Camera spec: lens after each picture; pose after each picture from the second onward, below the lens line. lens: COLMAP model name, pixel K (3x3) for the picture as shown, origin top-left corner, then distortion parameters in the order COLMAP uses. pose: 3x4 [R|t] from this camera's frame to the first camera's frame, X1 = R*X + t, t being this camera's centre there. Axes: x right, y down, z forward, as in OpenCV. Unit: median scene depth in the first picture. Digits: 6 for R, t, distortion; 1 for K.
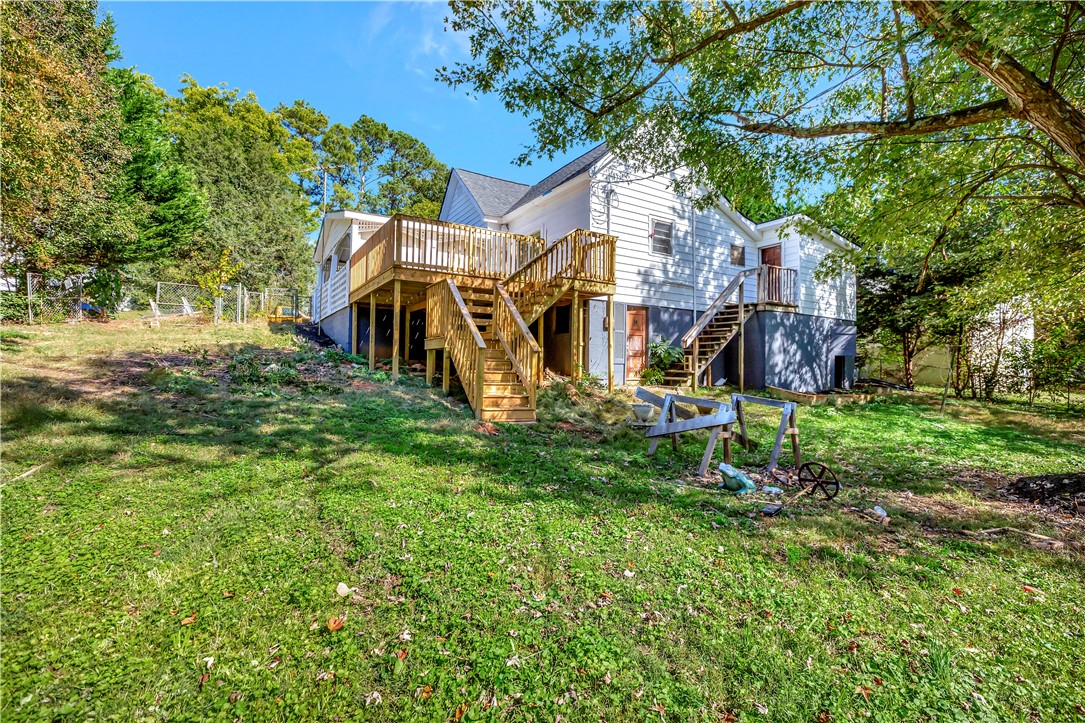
lens RADIAL K [[496.4, 0, 559.6], [0, 496.4, 351.7], [0, 0, 1]] dist [-0.002090, 0.000396]
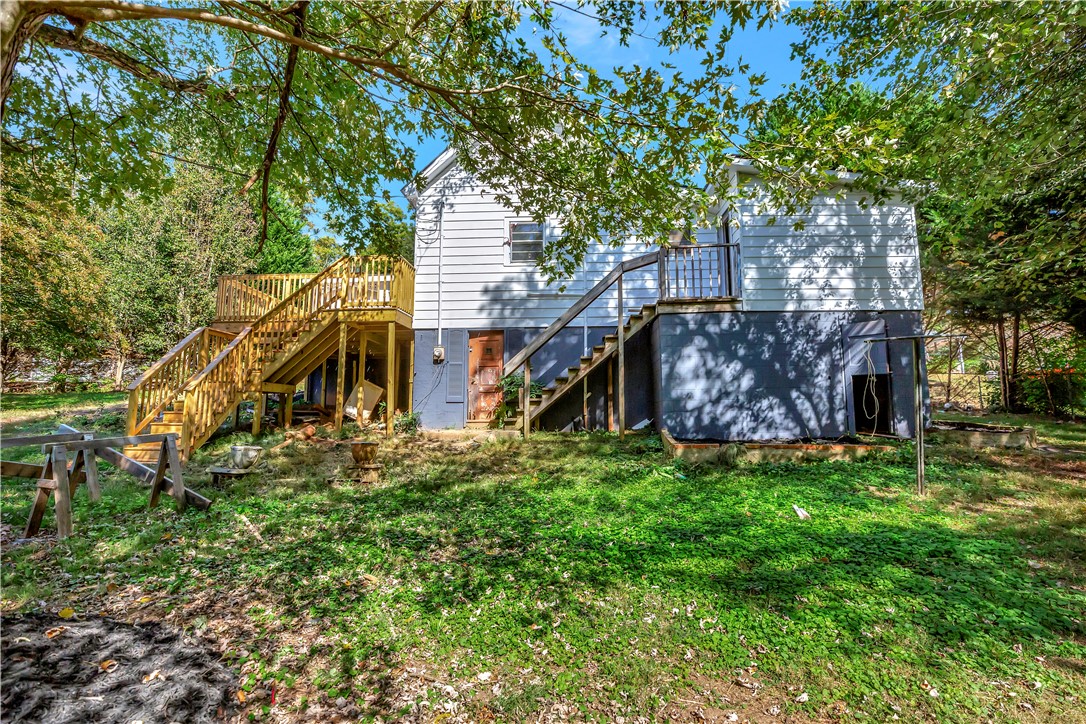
lens RADIAL K [[504.0, 0, 543.0], [0, 504.0, 362.0], [0, 0, 1]] dist [-0.025573, 0.000313]
pose [[0.806731, -0.081925, -0.585212, 0.659674], [0.033513, 0.995092, -0.093106, 0.035605], [0.589968, 0.055500, 0.805517, 0.366508]]
